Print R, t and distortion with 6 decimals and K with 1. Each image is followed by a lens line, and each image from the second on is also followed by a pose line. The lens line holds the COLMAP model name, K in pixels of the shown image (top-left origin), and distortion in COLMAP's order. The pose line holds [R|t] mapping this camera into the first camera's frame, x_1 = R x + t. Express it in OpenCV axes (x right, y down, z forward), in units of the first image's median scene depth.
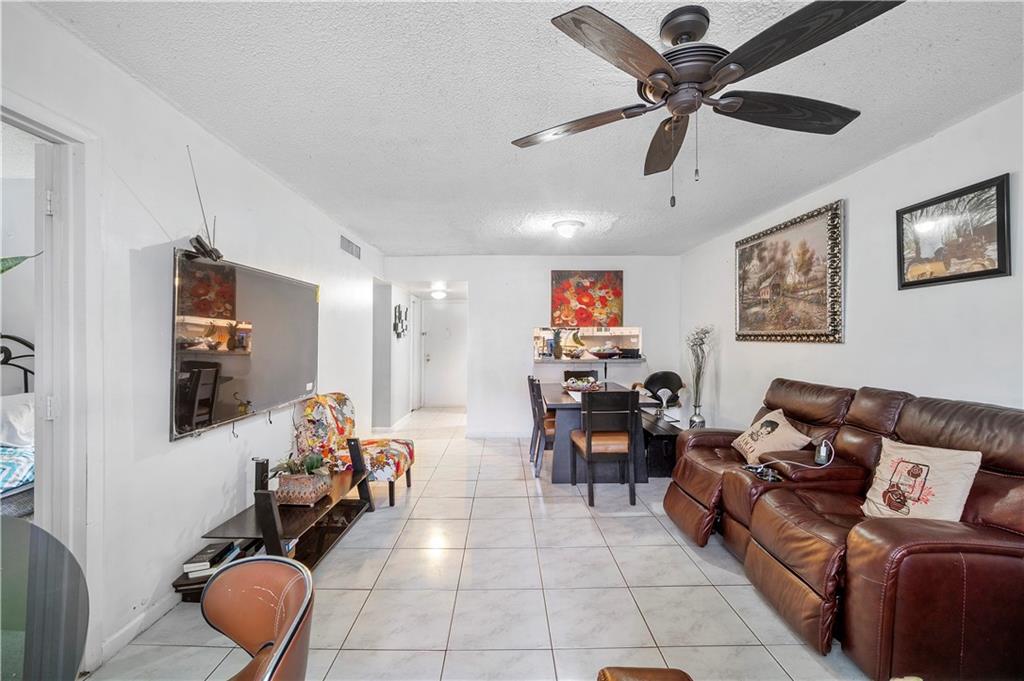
lens RADIAL K [[441.5, 0, 510.7], [0, 441.5, 338.5], [0, 0, 1]] dist [-0.002613, -0.000313]
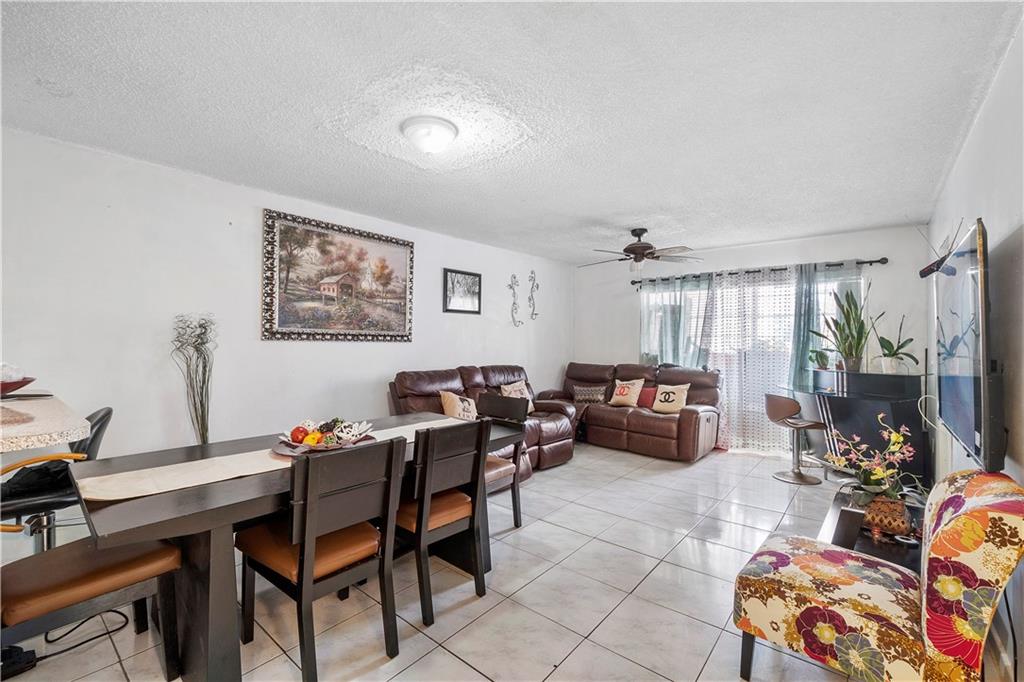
lens RADIAL K [[441.5, 0, 511.4], [0, 441.5, 335.7], [0, 0, 1]] dist [-0.002613, -0.000313]
pose [[-0.759198, -0.008196, 0.650809, -0.352255], [-0.017878, 0.999806, -0.008263, -0.003128], [-0.650615, -0.017908, -0.759197, 1.524300]]
